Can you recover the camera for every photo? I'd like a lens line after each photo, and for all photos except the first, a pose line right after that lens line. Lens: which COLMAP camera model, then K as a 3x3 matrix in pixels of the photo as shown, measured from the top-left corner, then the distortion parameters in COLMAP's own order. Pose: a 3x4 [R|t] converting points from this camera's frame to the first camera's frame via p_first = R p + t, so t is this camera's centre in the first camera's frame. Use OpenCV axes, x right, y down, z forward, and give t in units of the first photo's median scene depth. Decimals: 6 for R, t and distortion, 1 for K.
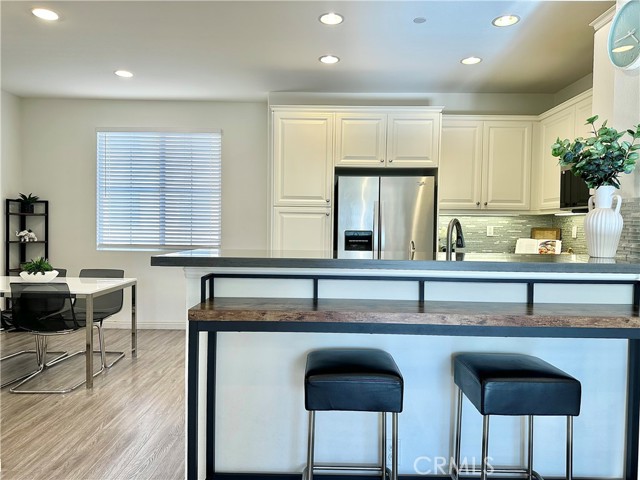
lens RADIAL K [[445.3, 0, 319.1], [0, 445.3, 239.5], [0, 0, 1]] dist [-0.000731, -0.002530]
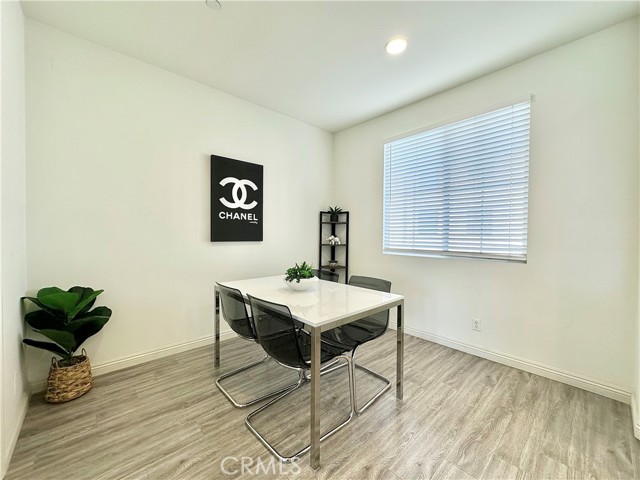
lens RADIAL K [[255.9, 0, 319.5], [0, 255.9, 238.8], [0, 0, 1]] dist [0.000566, 0.000784]
pose [[0.672631, 0.003139, -0.739971, -0.147571], [-0.014957, 0.999844, -0.009355, -0.004453], [0.739827, 0.017360, 0.672573, 0.482755]]
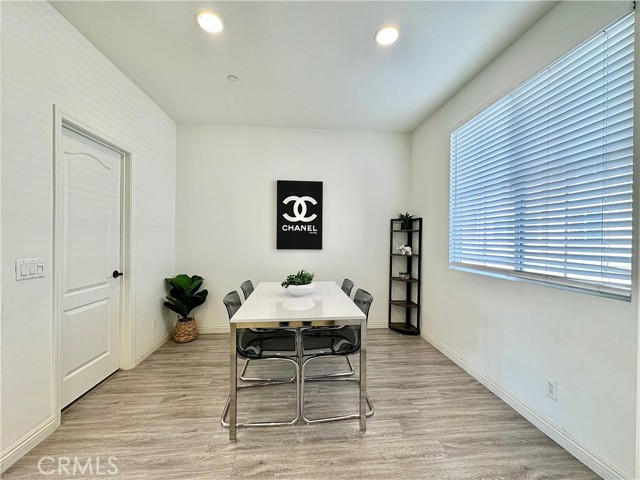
lens RADIAL K [[255.9, 0, 321.4], [0, 255.9, 241.6], [0, 0, 1]] dist [0.000566, 0.000784]
pose [[0.095003, -0.003433, -0.995471, -0.020343], [-0.029040, 0.999559, -0.006218, -0.019273], [0.995053, 0.029500, 0.094862, 0.722639]]
